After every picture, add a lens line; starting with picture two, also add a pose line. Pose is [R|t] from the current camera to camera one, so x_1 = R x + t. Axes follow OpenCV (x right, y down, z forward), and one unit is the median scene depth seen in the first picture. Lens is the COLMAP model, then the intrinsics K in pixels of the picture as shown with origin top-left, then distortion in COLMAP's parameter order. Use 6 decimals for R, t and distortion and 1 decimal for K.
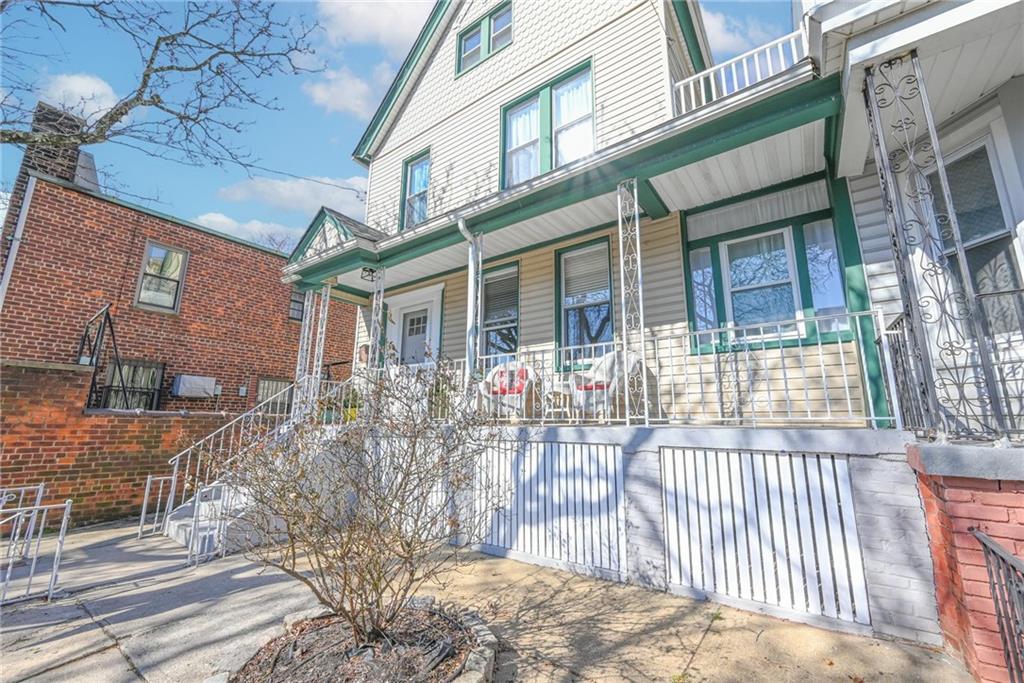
lens RADIAL K [[409.1, 0, 509.1], [0, 409.1, 345.0], [0, 0, 1]] dist [0.001111, 0.000191]
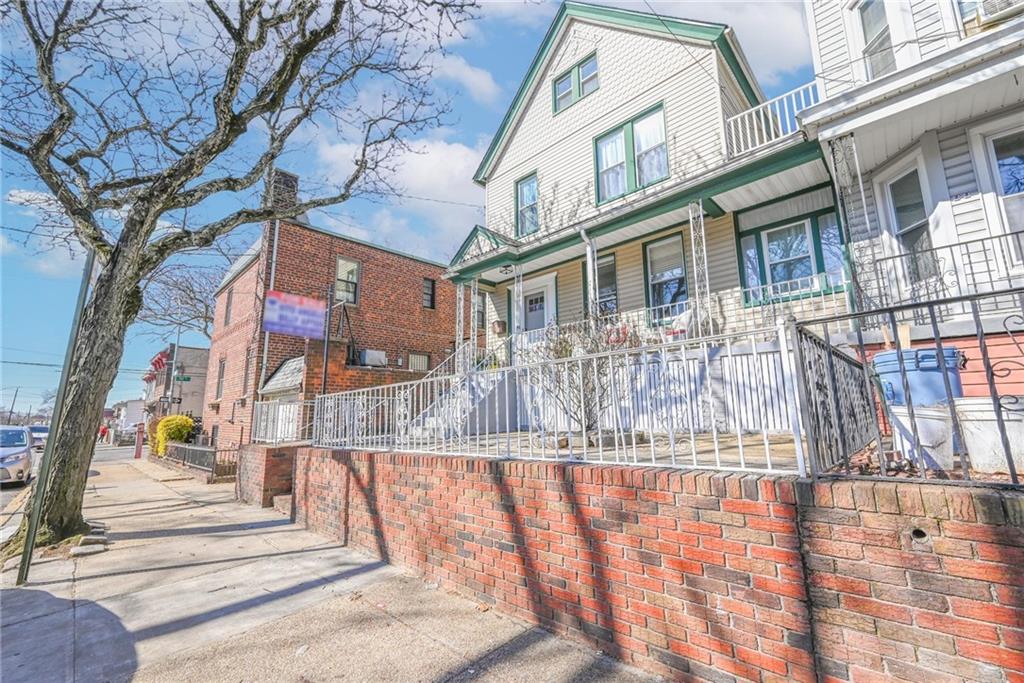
lens RADIAL K [[409.1, 0, 515.0], [0, 409.1, 340.5], [0, 0, 1]] dist [0.001111, 0.000191]
pose [[0.989811, -0.044971, -0.135097, -0.150334], [0.048052, 0.998652, 0.019632, 0.057750], [0.134032, -0.025923, 0.990638, -0.478876]]
